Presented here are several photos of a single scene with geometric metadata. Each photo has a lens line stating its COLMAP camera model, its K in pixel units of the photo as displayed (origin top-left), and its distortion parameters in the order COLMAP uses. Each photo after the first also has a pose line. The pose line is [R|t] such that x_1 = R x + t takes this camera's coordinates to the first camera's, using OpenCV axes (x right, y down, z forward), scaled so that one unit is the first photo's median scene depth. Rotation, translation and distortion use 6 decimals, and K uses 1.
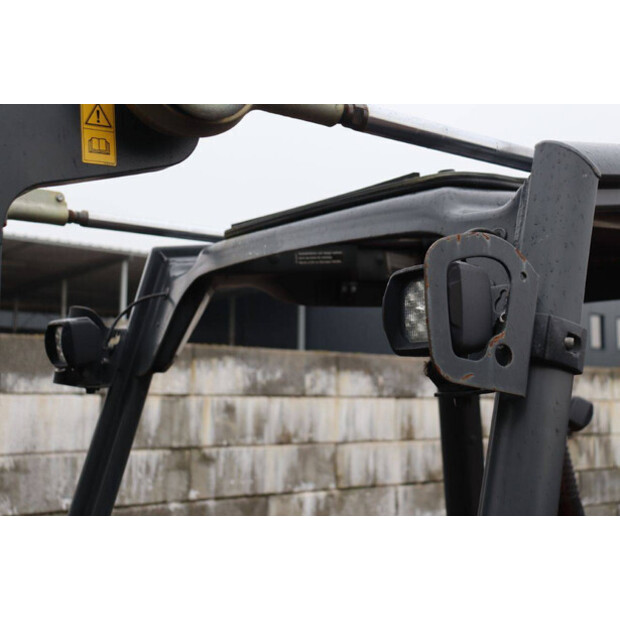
lens RADIAL K [[837.0, 0, 309.9], [0, 837.0, 305.5], [0, 0, 1]] dist [0.068380, 0.000000]
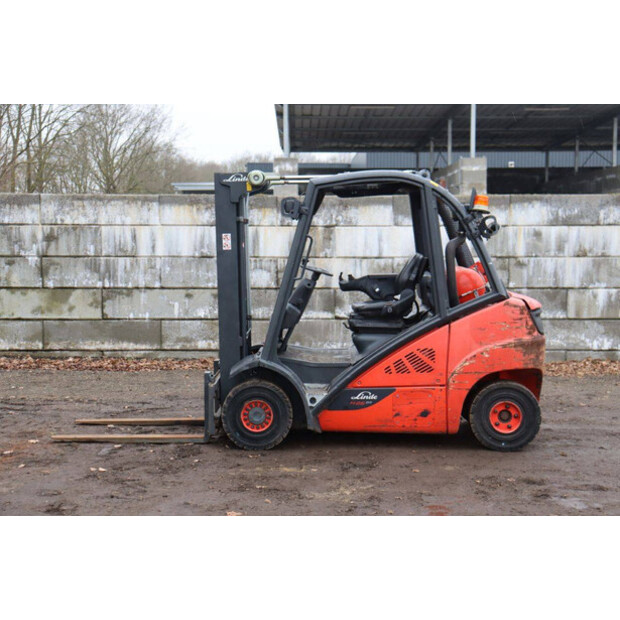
lens RADIAL K [[941.8, 0, 309.4], [0, 941.8, 299.6], [0, 0, 1]] dist [0.117086, 0.000000]
pose [[0.784318, 0.030679, -0.619600, 0.672712], [0.075769, 0.986561, 0.144761, -0.046630], [0.615714, -0.160485, 0.771453, -0.668002]]
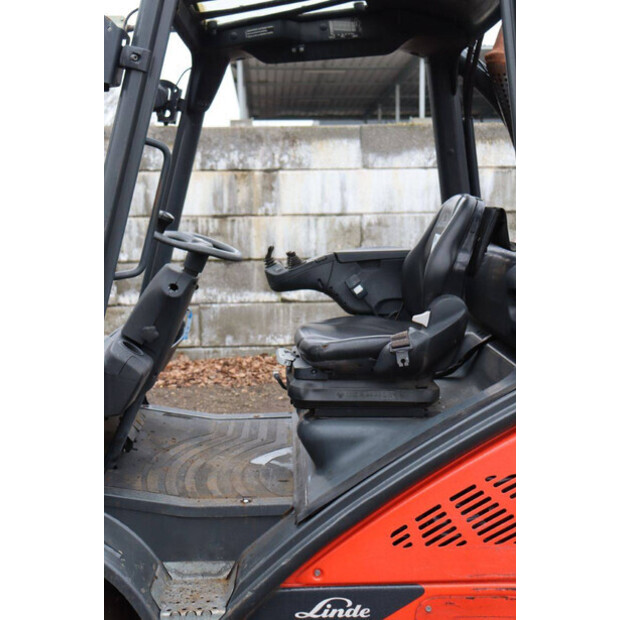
lens RADIAL K [[766.9, 0, 311.6], [0, 766.9, 305.6], [0, 0, 1]] dist [0.017659, 0.000000]
pose [[0.813690, 0.058284, -0.578370, 0.239261], [0.084185, 0.972657, 0.216453, 0.035393], [0.575171, -0.224816, 0.786534, -0.060105]]
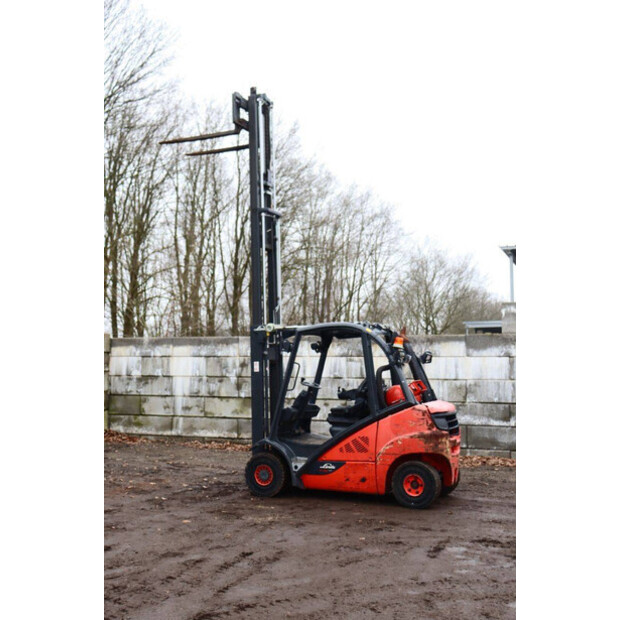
lens RADIAL K [[766.9, 0, 310.8], [0, 766.9, 304.3], [0, 0, 1]] dist [0.017659, 0.000000]
pose [[0.494438, -0.077061, -0.865790, 1.222317], [0.096882, 0.994742, -0.033211, -0.022420], [0.863797, -0.067458, 0.499304, -0.510441]]
